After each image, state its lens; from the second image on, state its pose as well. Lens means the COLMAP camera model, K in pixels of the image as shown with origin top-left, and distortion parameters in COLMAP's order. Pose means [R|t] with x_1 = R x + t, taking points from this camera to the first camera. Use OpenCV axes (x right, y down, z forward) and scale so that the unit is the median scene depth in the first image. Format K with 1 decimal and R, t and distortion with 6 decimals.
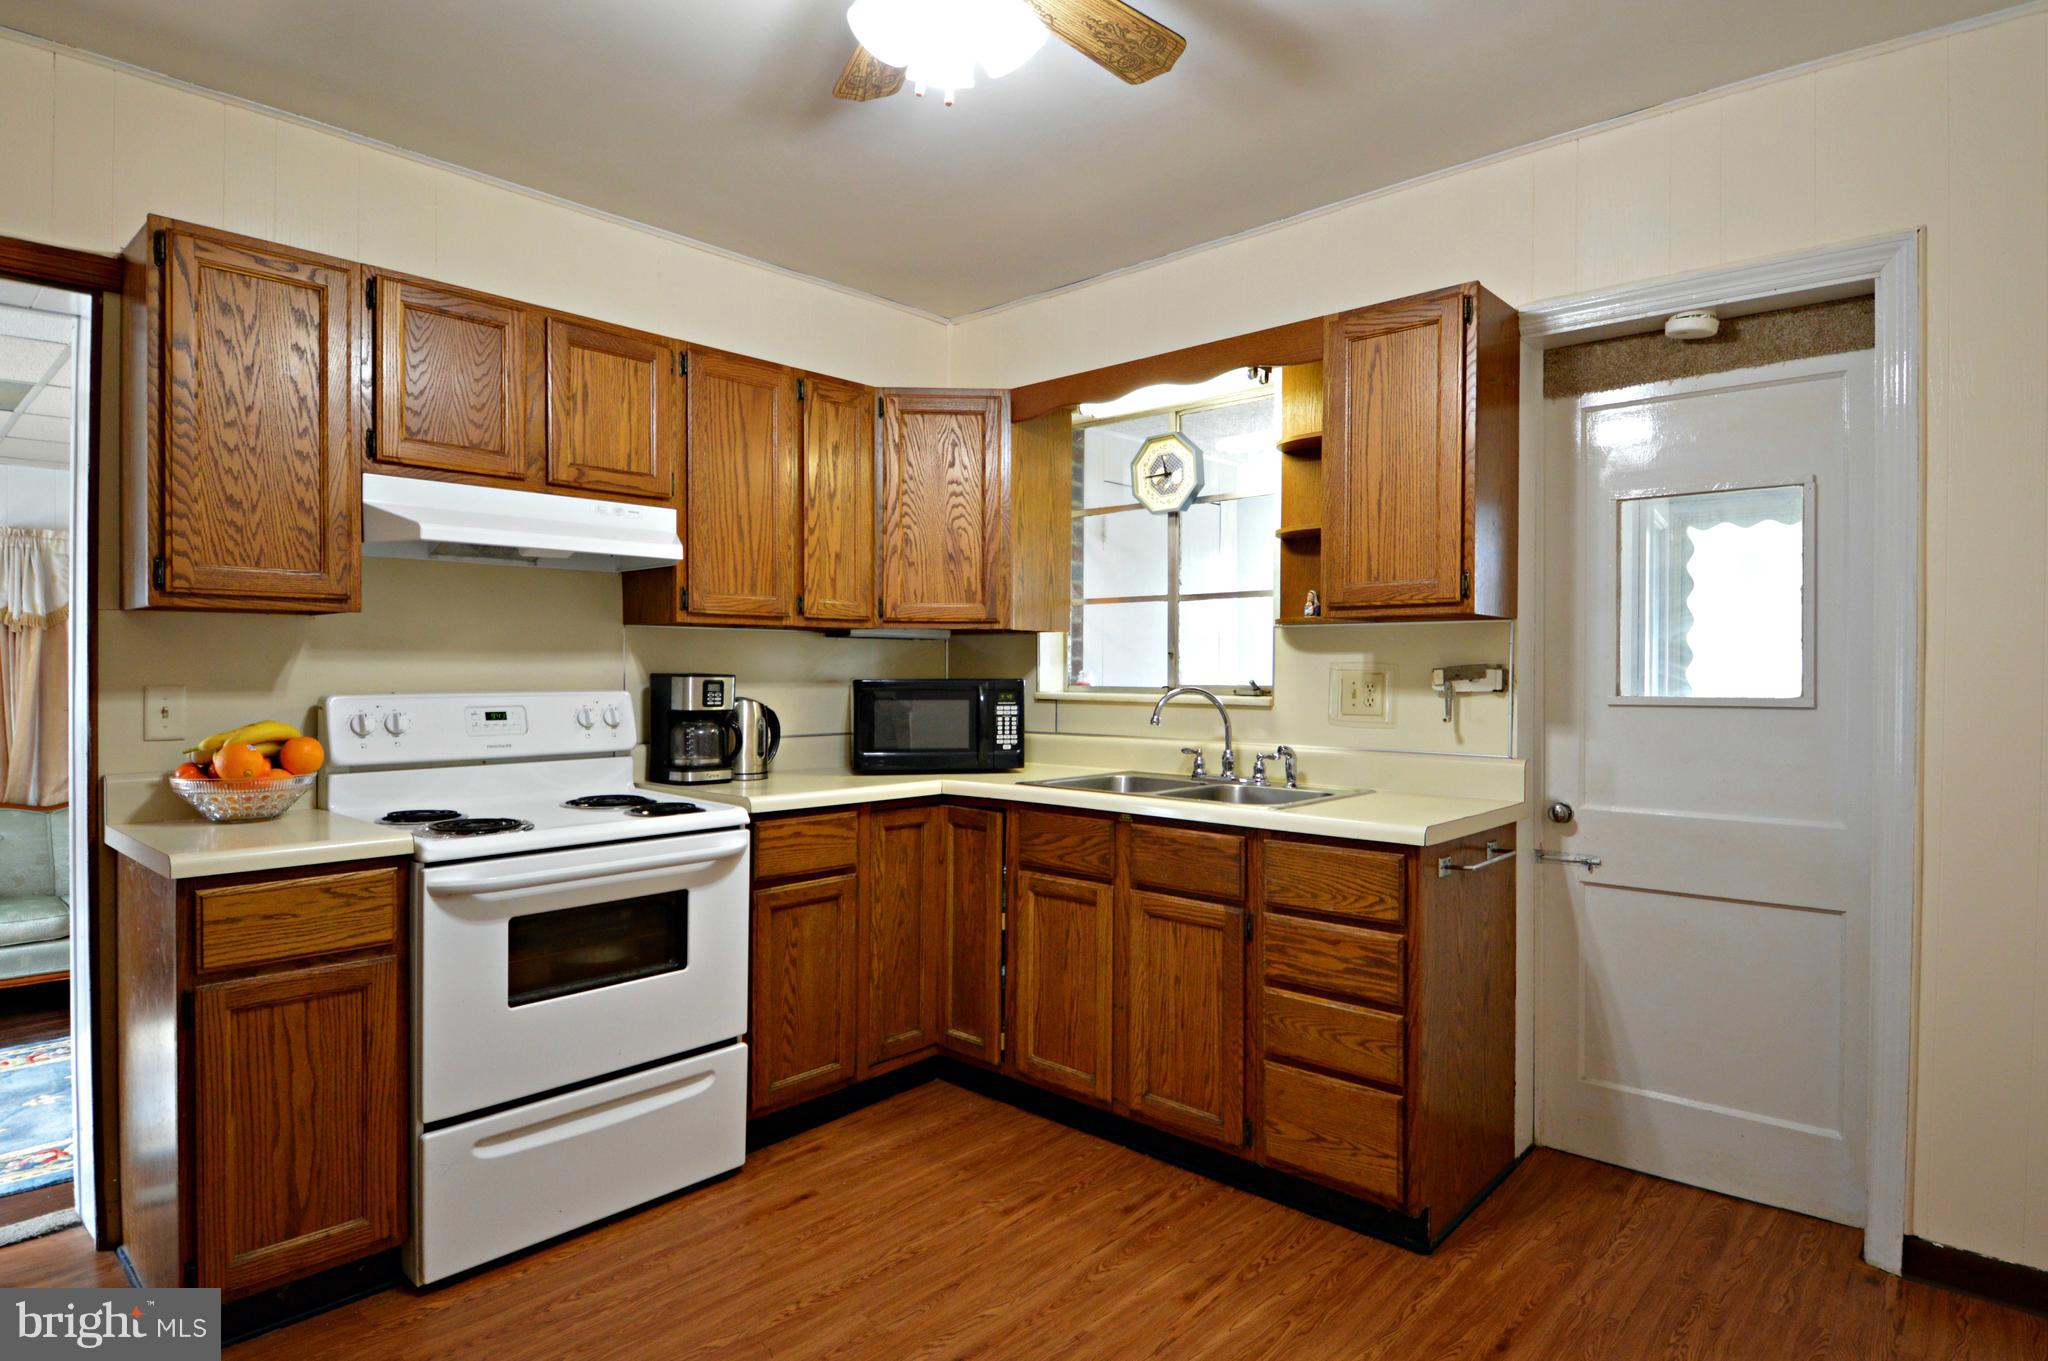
lens RADIAL K [[1112.0, 0, 1024.0], [0, 1112.0, 680.5], [0, 0, 1]] dist [0.037561, -0.046195]
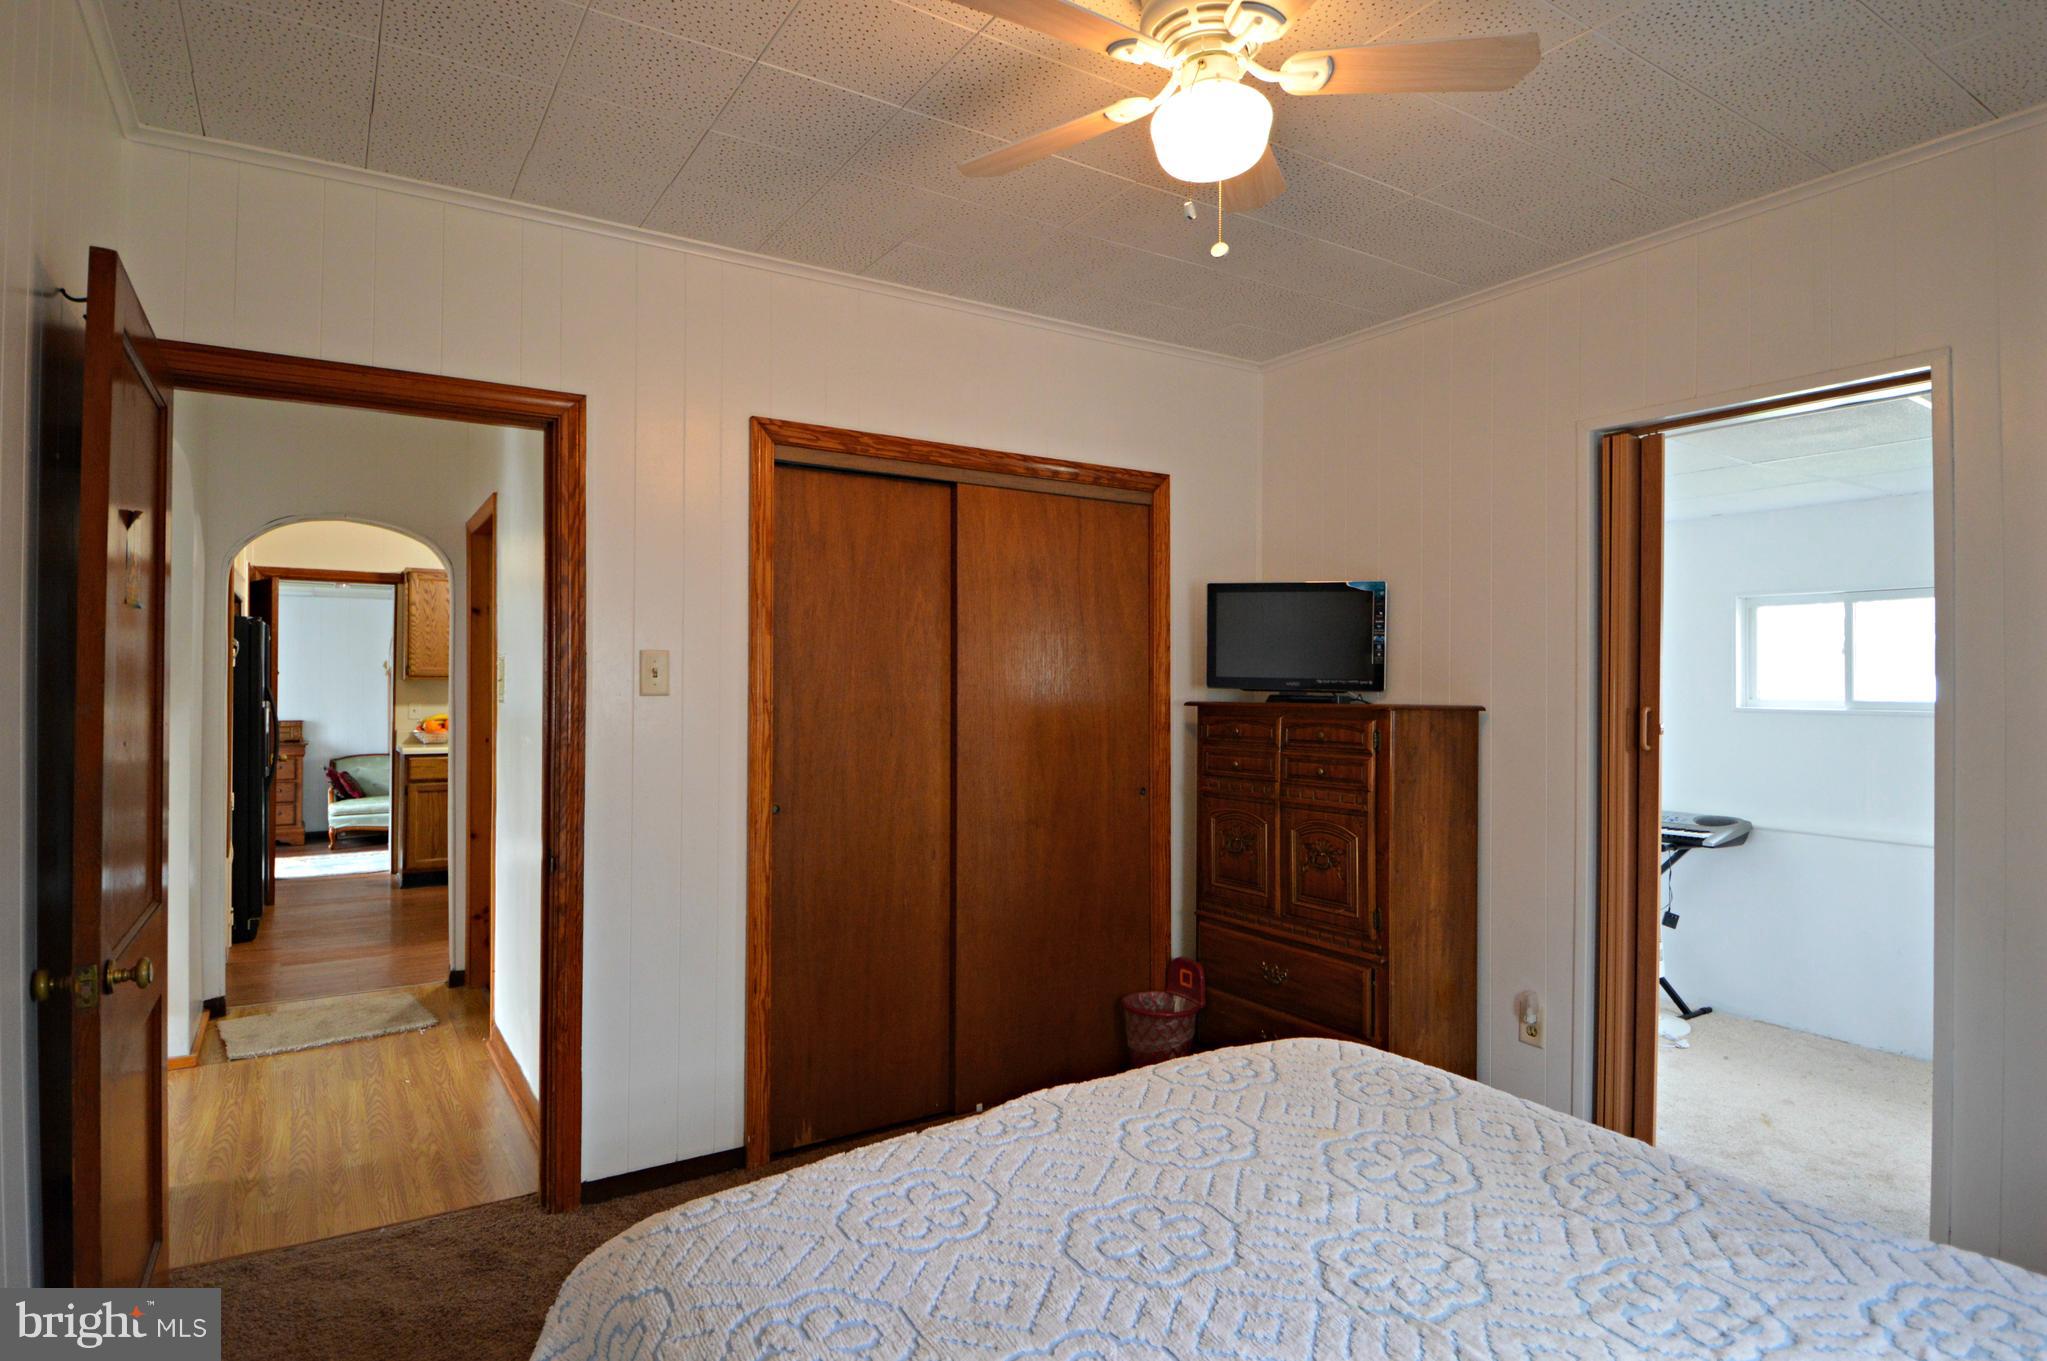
lens RADIAL K [[1111.4, 0, 1023.5], [0, 1111.4, 680.5], [0, 0, 1]] dist [0.037561, -0.046195]
pose [[0.963611, 0.000689, -0.267308, 1.936530], [-0.004160, 0.999914, -0.012417, -0.028541], [0.267276, 0.013077, 0.963531, -1.781524]]
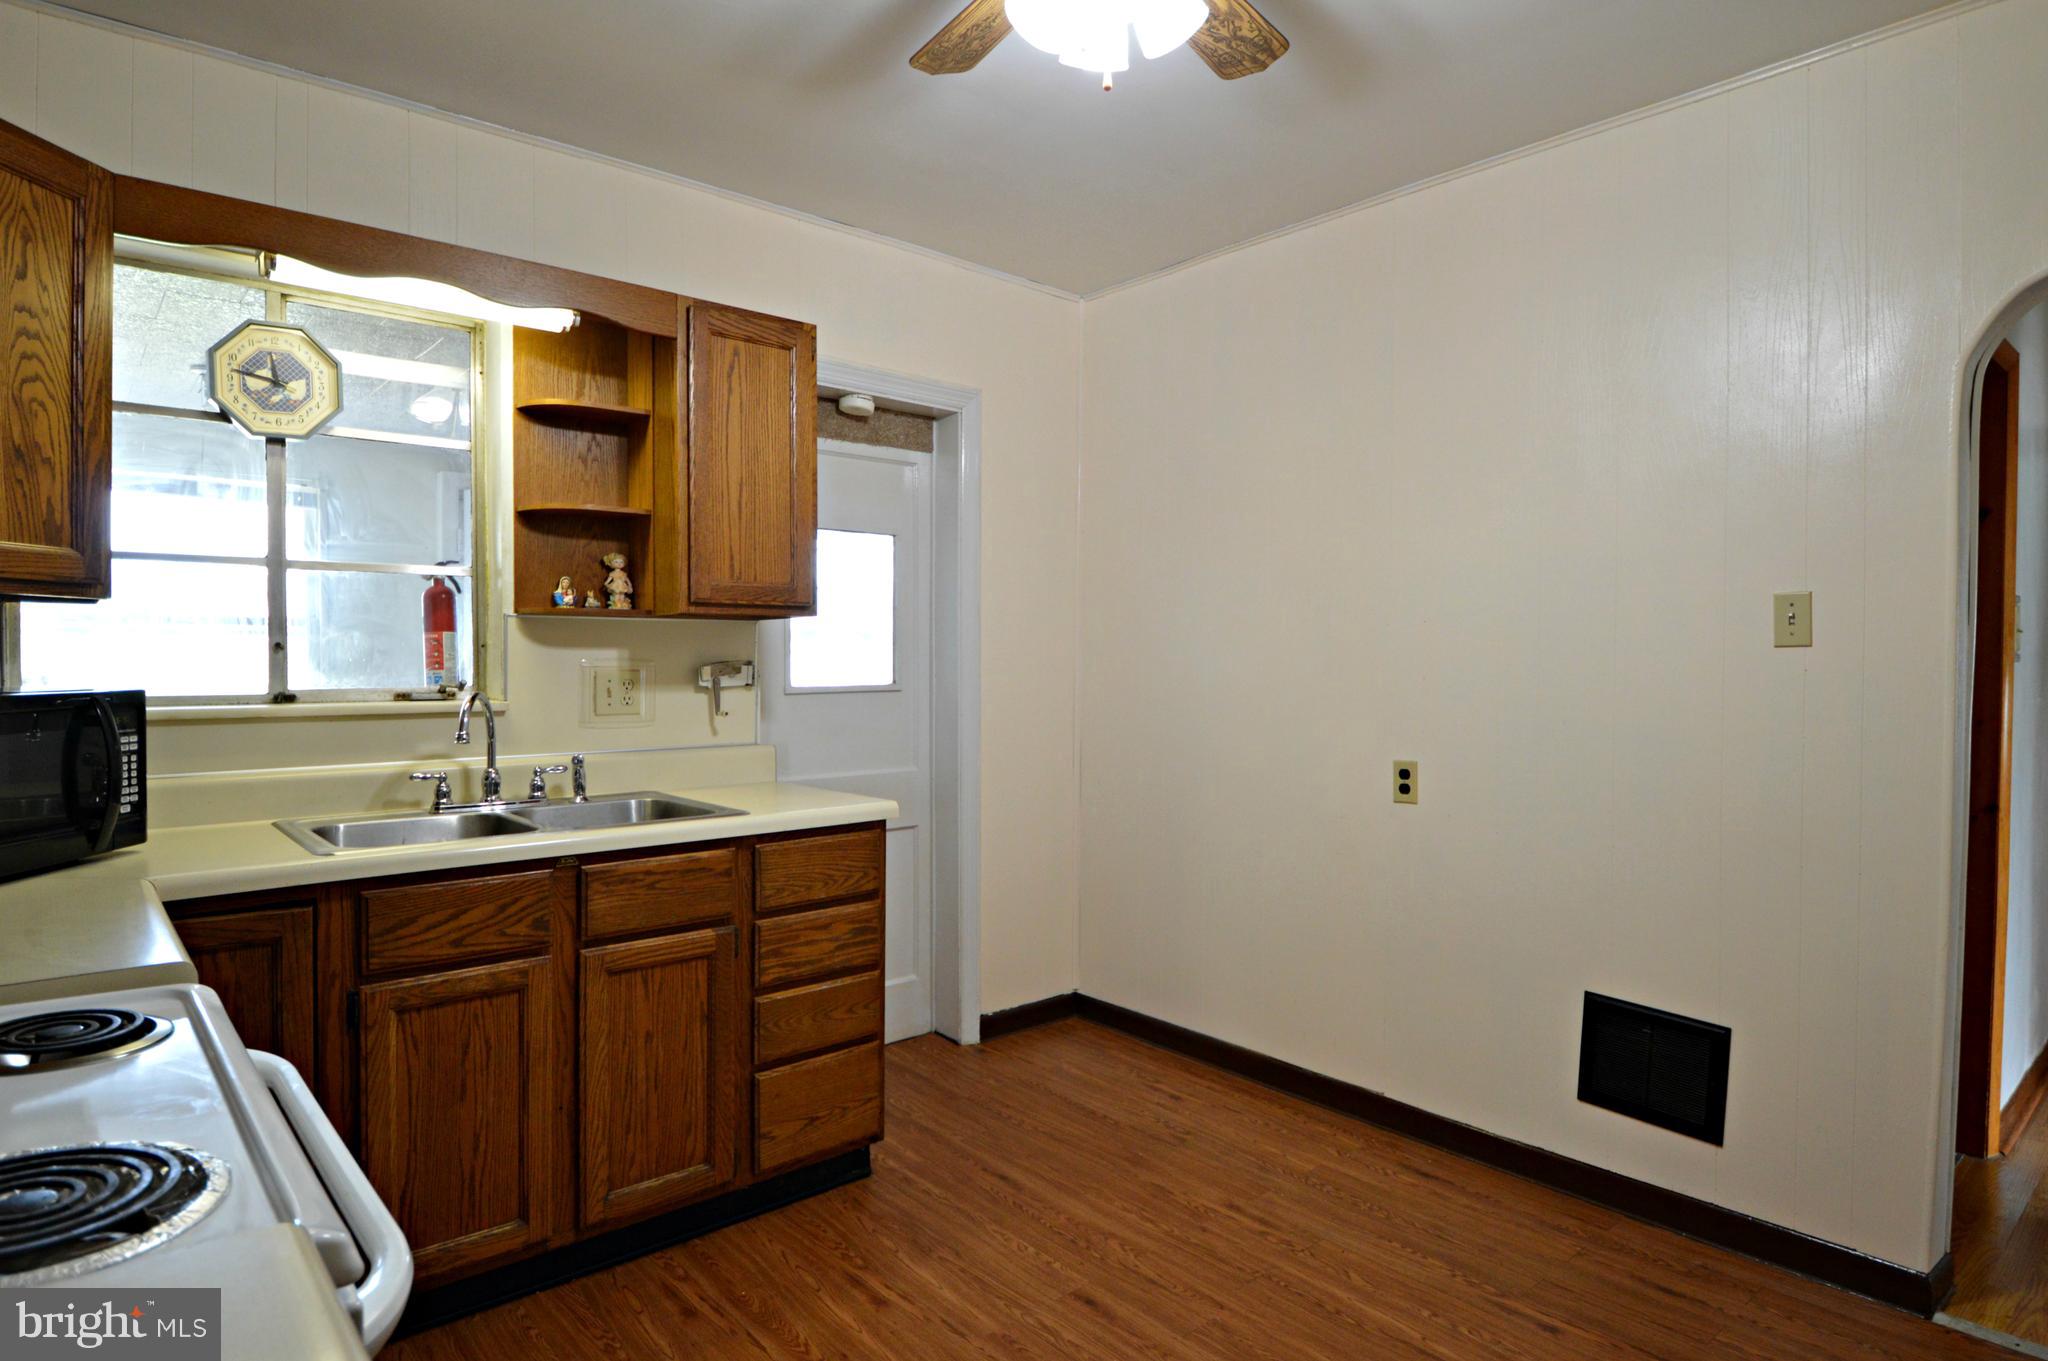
lens RADIAL K [[1128.9, 0, 1024.0], [0, 1128.9, 680.5], [0, 0, 1]] dist [0.045157, -0.046789]
pose [[0.121195, -0.023096, 0.992360, -0.599352], [0.008312, 0.999718, 0.022252, -0.016236], [-0.992594, 0.005552, 0.121353, 0.540017]]
